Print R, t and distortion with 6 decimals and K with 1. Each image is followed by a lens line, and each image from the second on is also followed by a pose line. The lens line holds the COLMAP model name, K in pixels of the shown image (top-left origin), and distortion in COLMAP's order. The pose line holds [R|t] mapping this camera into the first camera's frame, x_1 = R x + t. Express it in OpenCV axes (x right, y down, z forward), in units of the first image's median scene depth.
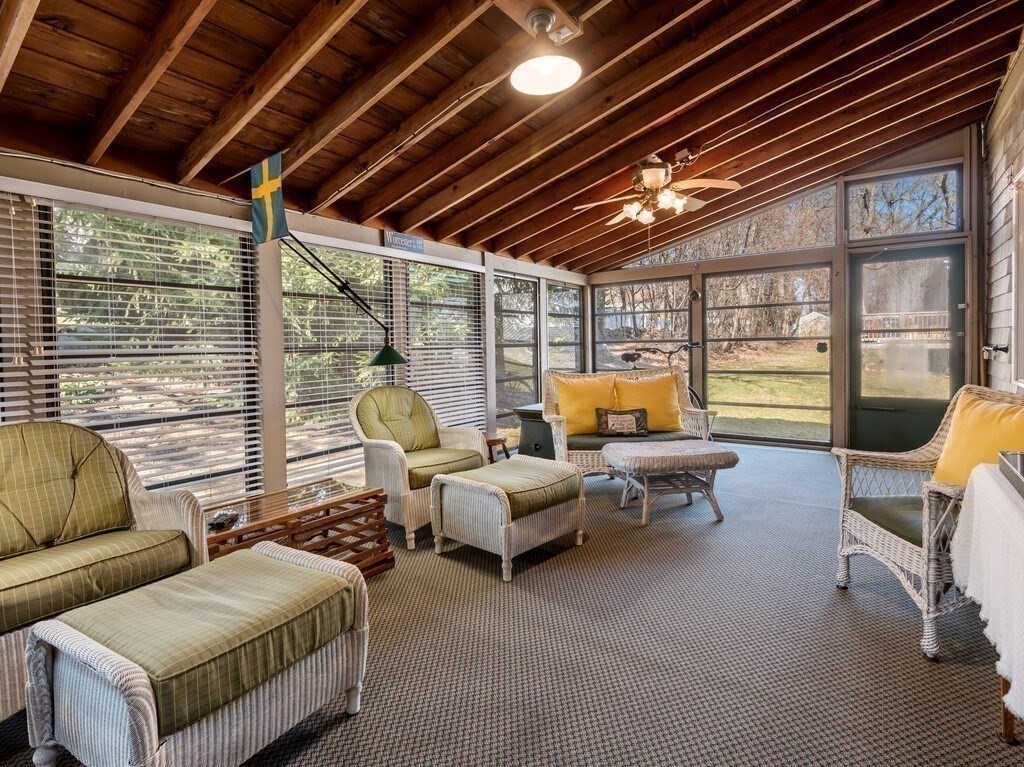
lens RADIAL K [[502.7, 0, 512.0], [0, 502.7, 383.5], [0, 0, 1]] dist [-0.037723, -0.000798]
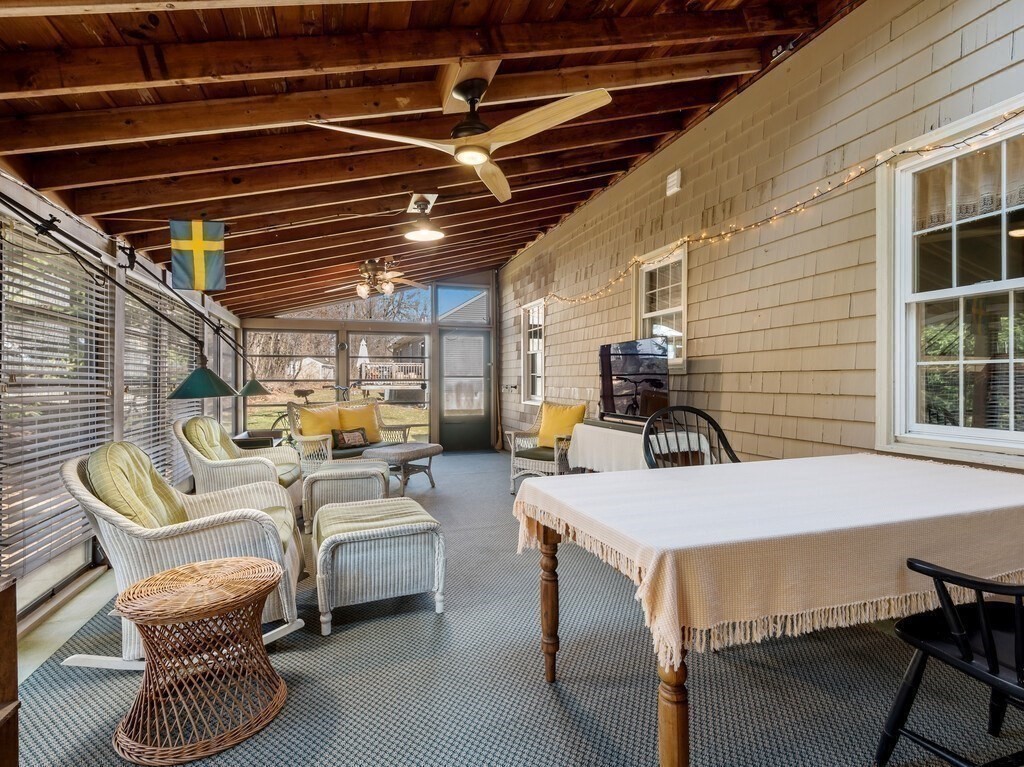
lens RADIAL K [[502.7, 0, 512.0], [0, 502.7, 383.5], [0, 0, 1]] dist [-0.037723, -0.000798]
pose [[0.567729, 0.012870, 0.823115, -0.601820], [0.052622, 0.997266, -0.051889, 0.019653], [-0.821532, 0.072773, 0.565499, -0.146266]]
